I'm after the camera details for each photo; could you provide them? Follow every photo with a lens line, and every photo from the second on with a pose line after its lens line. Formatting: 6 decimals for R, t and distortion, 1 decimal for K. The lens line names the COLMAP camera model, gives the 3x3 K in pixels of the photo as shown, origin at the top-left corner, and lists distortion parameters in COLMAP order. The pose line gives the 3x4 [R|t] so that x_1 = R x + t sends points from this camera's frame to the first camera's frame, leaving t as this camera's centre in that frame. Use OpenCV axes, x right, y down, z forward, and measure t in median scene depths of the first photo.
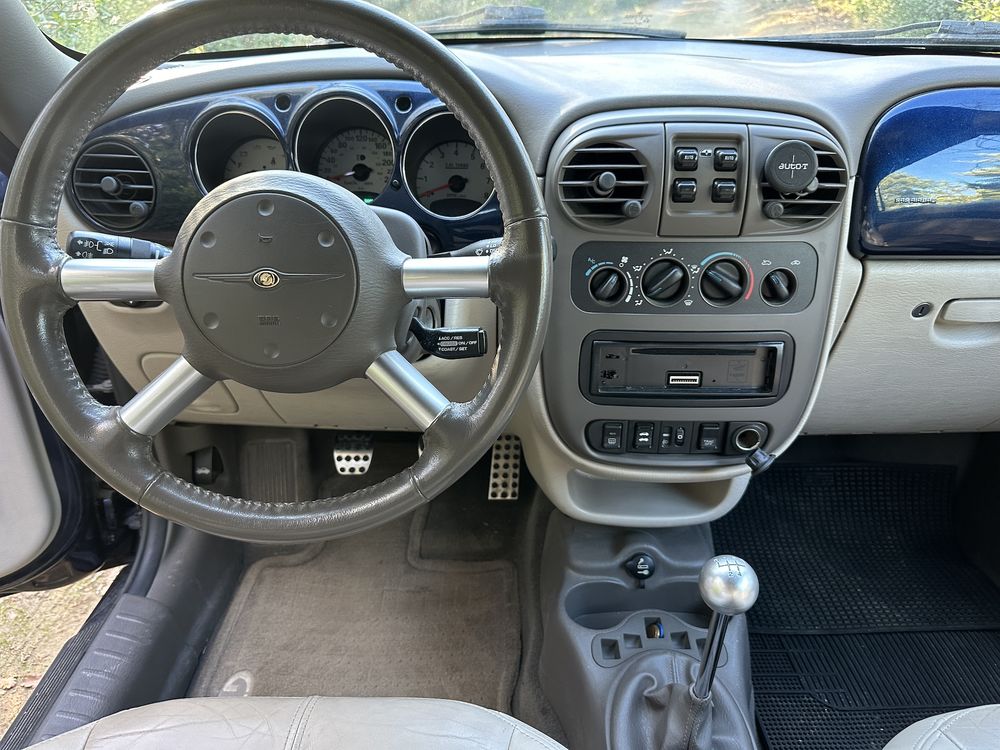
lens RADIAL K [[768.3, 0, 501.9], [0, 768.3, 372.6], [0, 0, 1]] dist [0.099202, -0.168804]
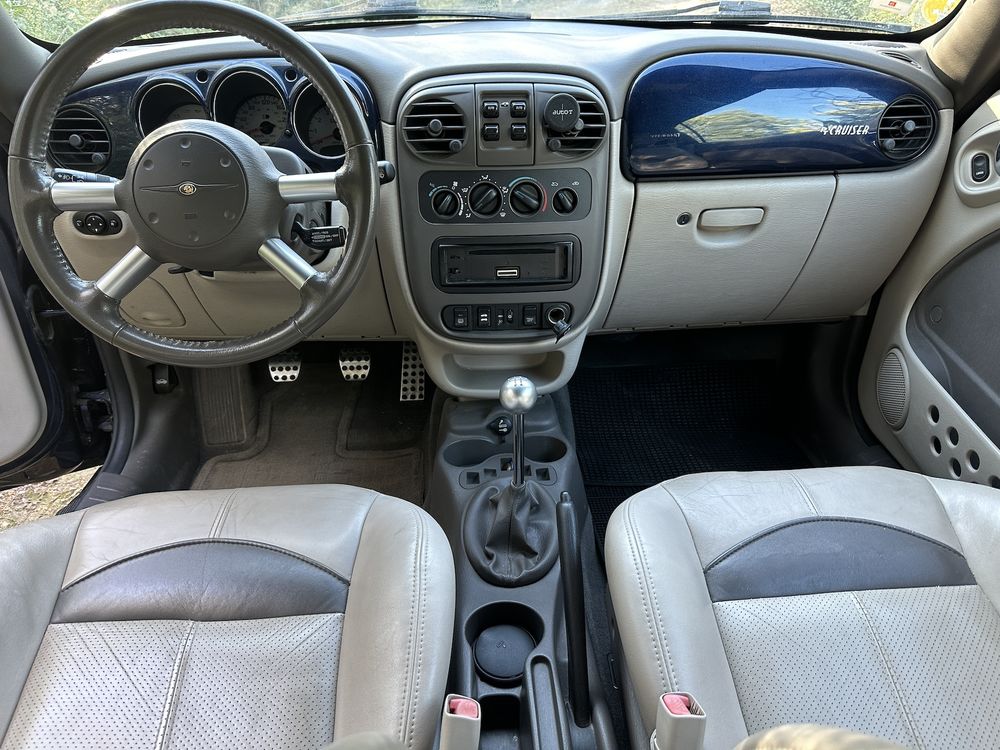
lens RADIAL K [[769.1, 0, 503.3], [0, 769.1, 376.7], [0, 0, 1]] dist [0.105689, -0.157027]
pose [[0.998348, -0.041567, 0.039678, 0.166156], [0.040318, 0.998682, 0.031770, 0.153700], [-0.040946, -0.030118, 0.998707, -0.397062]]
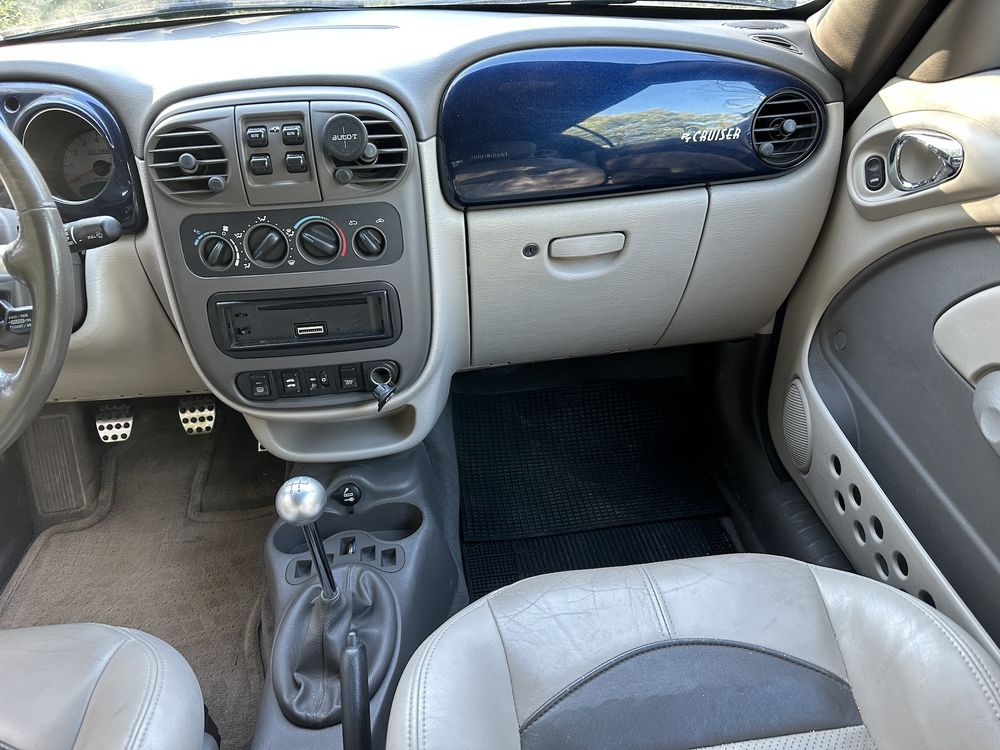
lens RADIAL K [[768.3, 0, 501.9], [0, 768.3, 372.6], [0, 0, 1]] dist [0.099202, -0.168804]
pose [[0.993767, -0.098302, 0.052582, 0.451318], [0.094509, 0.993037, 0.070322, 0.018454], [-0.059128, -0.064915, 0.996138, -0.156685]]
